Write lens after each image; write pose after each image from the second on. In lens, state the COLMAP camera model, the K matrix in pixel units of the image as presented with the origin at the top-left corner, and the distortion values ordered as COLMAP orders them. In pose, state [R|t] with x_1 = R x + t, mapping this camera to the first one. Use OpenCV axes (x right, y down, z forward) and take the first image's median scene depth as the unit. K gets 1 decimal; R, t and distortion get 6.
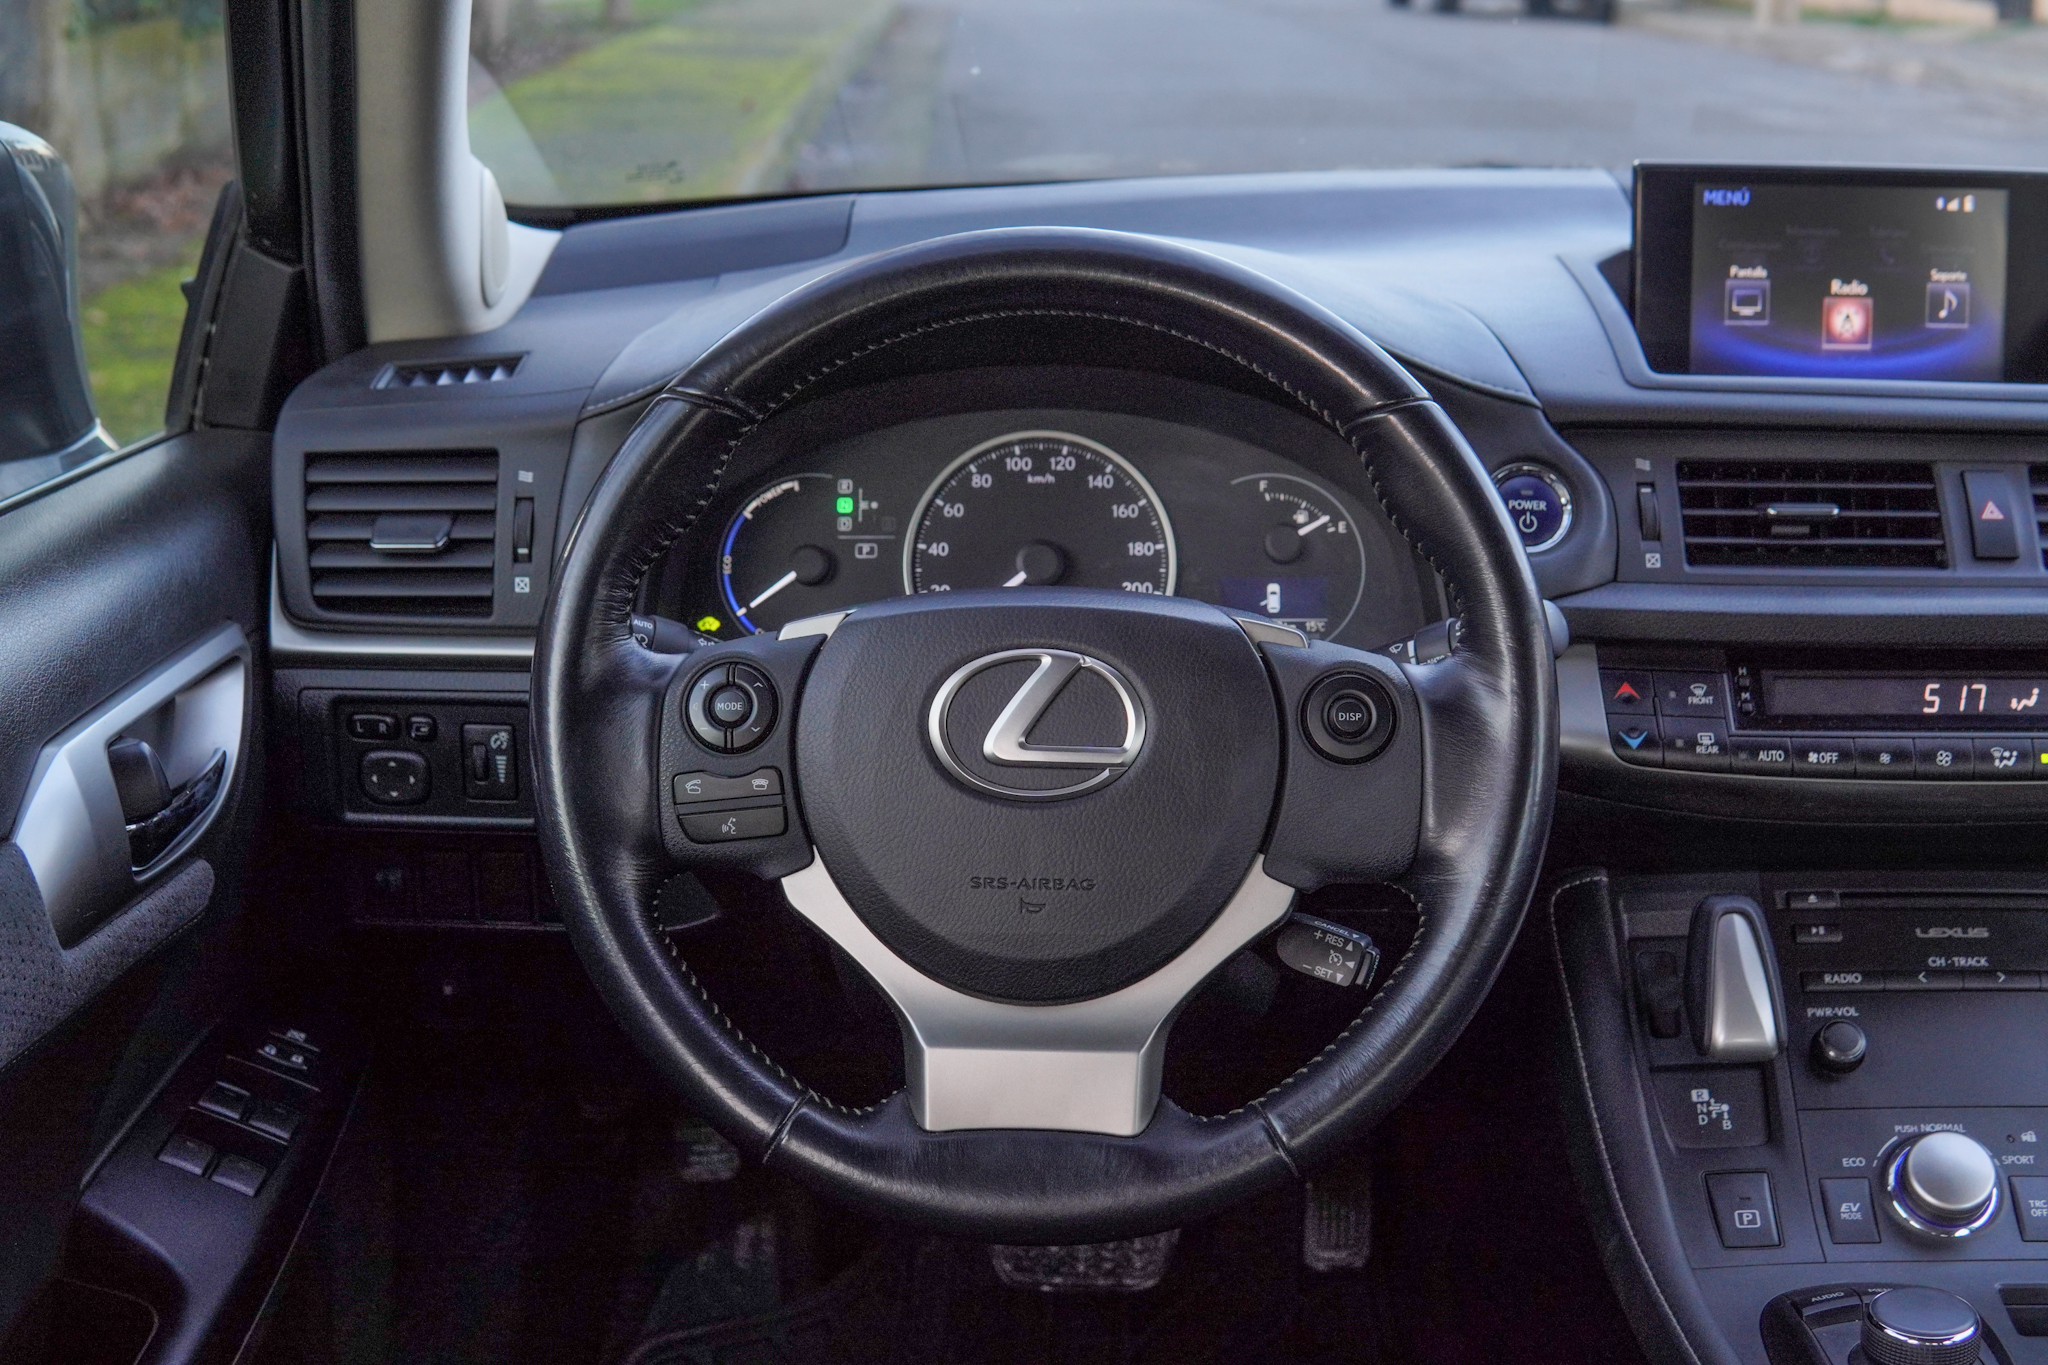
lens RADIAL K [[2900.7, 0, 1024.0], [0, 2900.7, 682.5], [0, 0, 1]] dist [-0.091089, -0.191926]
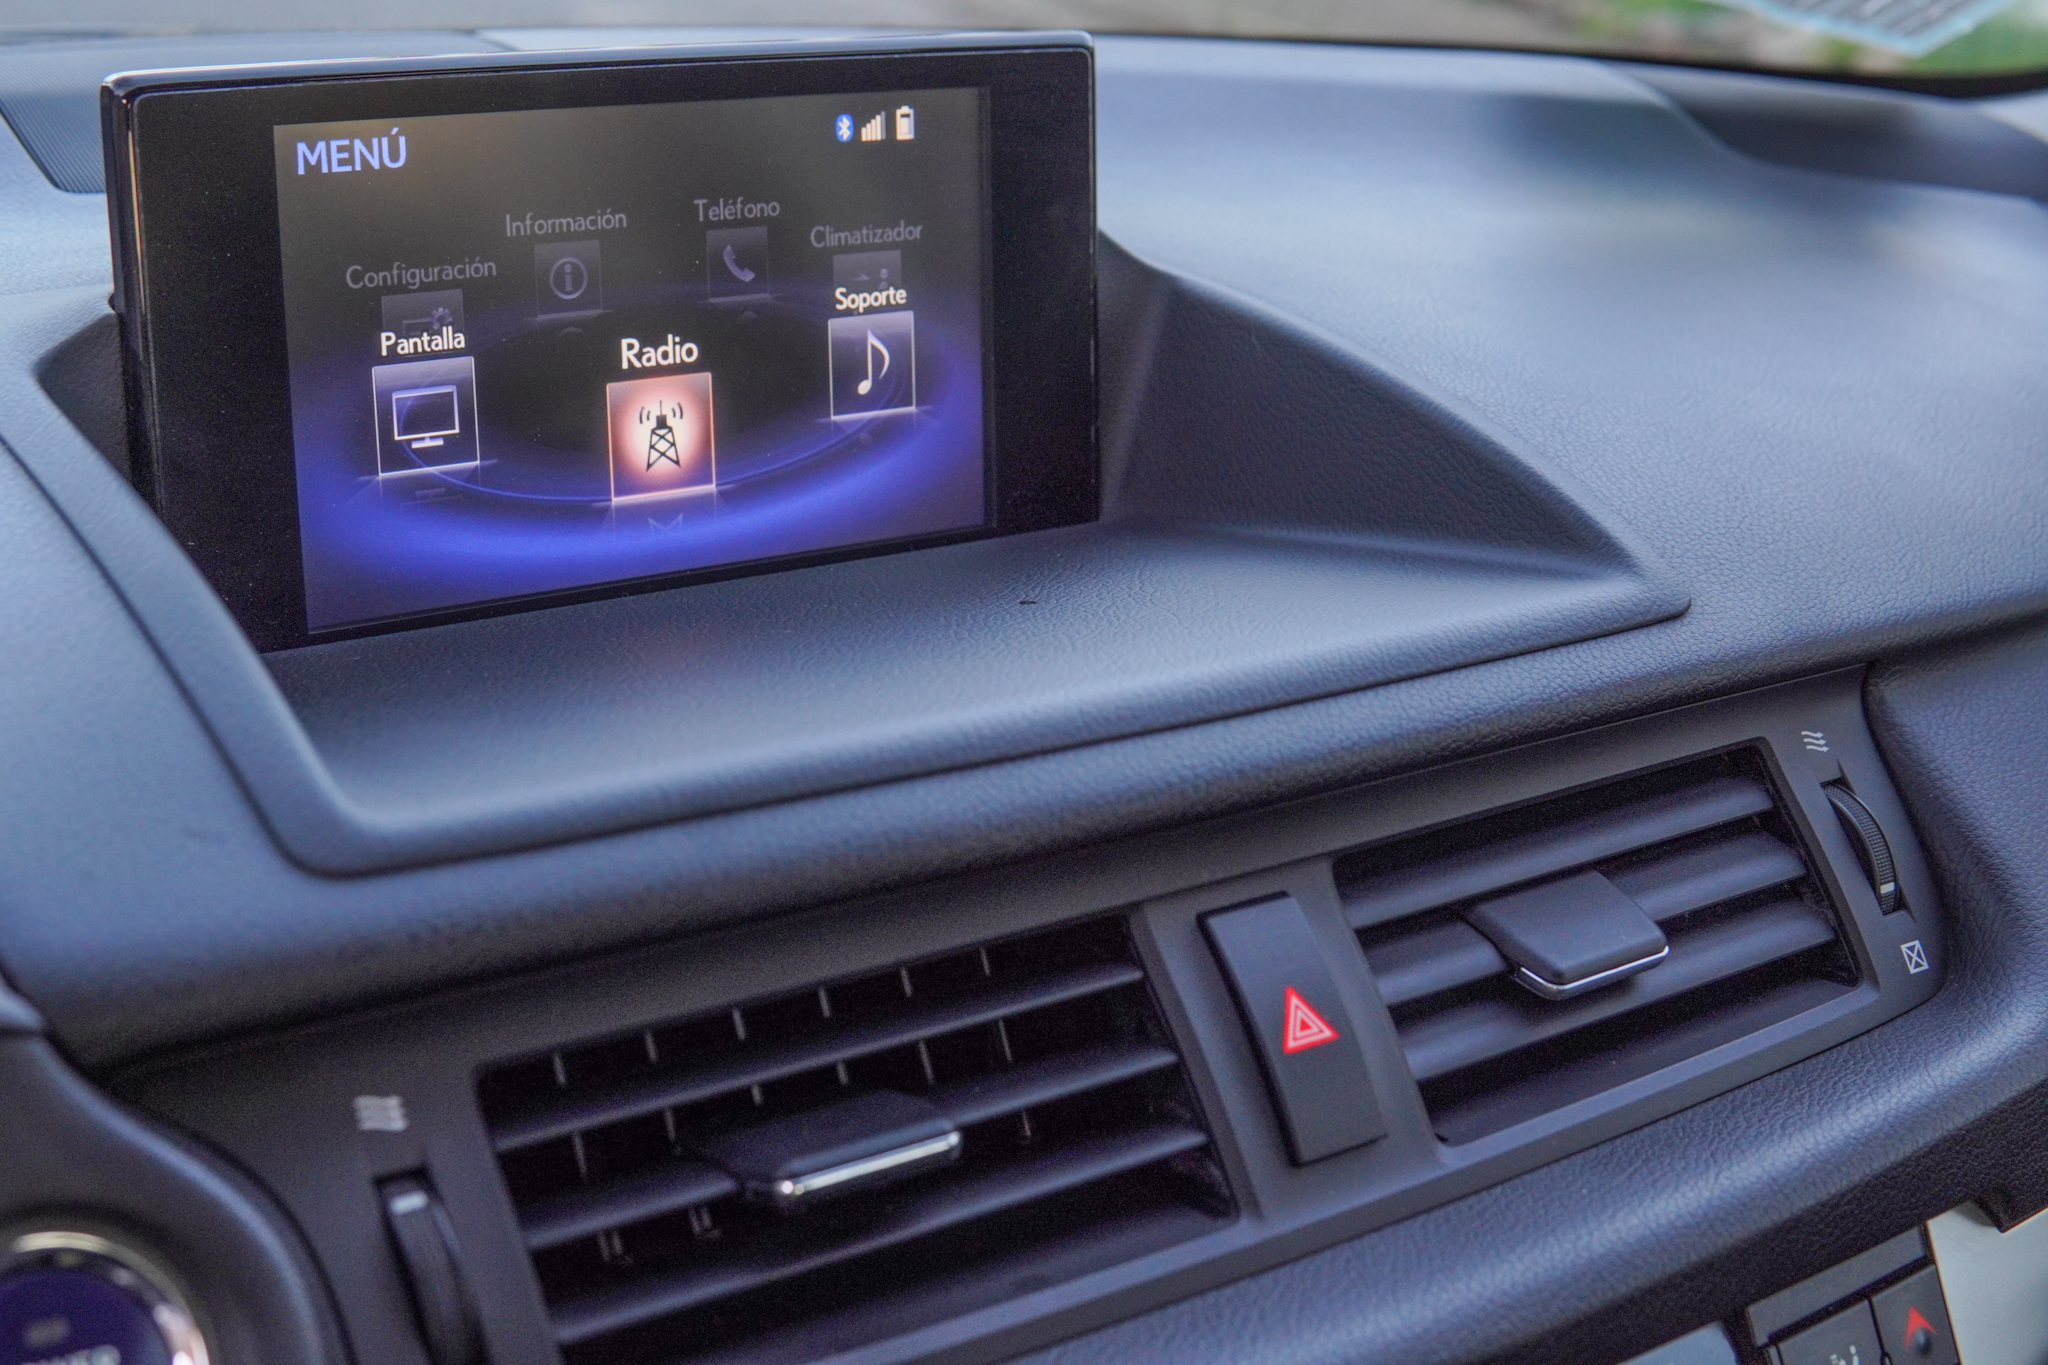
lens RADIAL K [[2900.7, 0, 1024.0], [0, 2900.7, 682.5], [0, 0, 1]] dist [-0.091089, -0.191926]
pose [[0.812745, -0.160190, 0.560165, 0.094334], [0.109120, 0.986298, 0.123729, -0.137358], [-0.572309, -0.039435, 0.819089, 0.639010]]
